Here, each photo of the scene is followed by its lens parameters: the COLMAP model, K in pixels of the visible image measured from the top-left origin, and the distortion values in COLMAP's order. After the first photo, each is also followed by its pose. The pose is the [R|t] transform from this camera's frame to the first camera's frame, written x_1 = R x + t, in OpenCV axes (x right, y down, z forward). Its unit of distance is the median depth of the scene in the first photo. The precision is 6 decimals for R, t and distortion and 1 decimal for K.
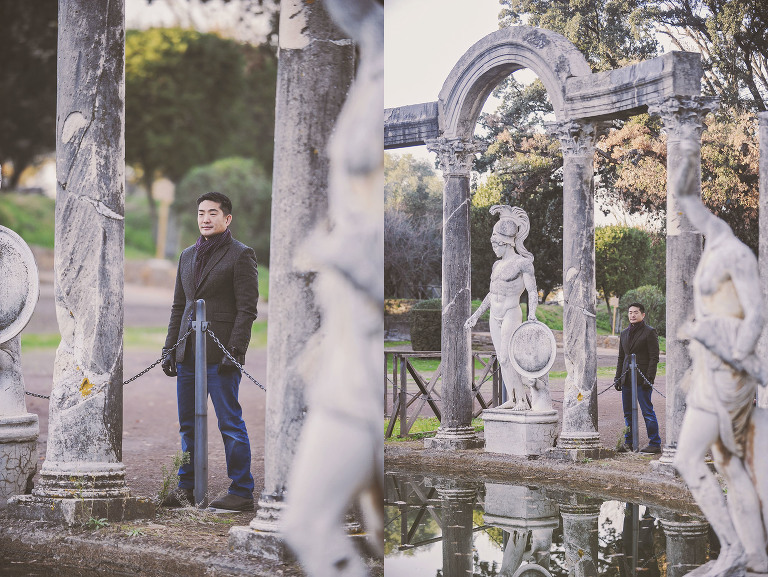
lens RADIAL K [[4450.1, 0, 383.5], [0, 4450.1, 286.6], [0, 0, 1]] dist [0.659399, 0.000000]
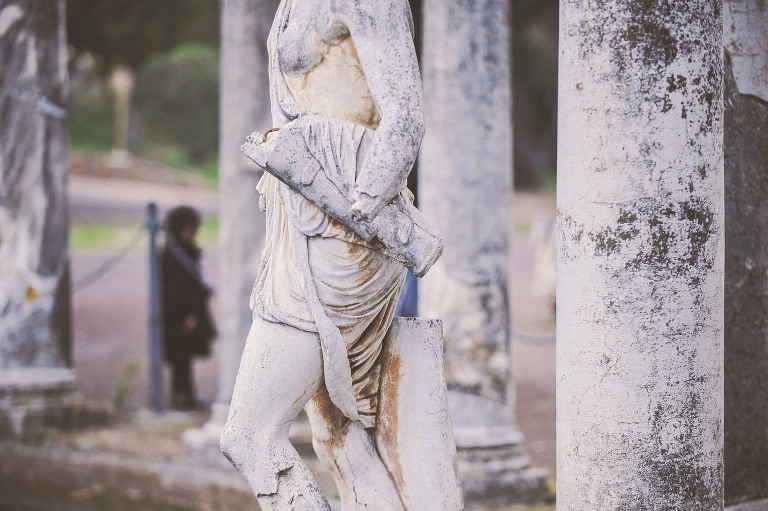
lens RADIAL K [[3141.1, 0, 384.1], [0, 3141.1, 259.4], [0, 0, 1]] dist [0.908419, 0.000000]
pose [[0.998401, 0.003515, -0.056415, 0.099551], [-0.002971, 0.999948, 0.009729, 0.017809], [0.056447, -0.009546, 0.998360, 0.678980]]
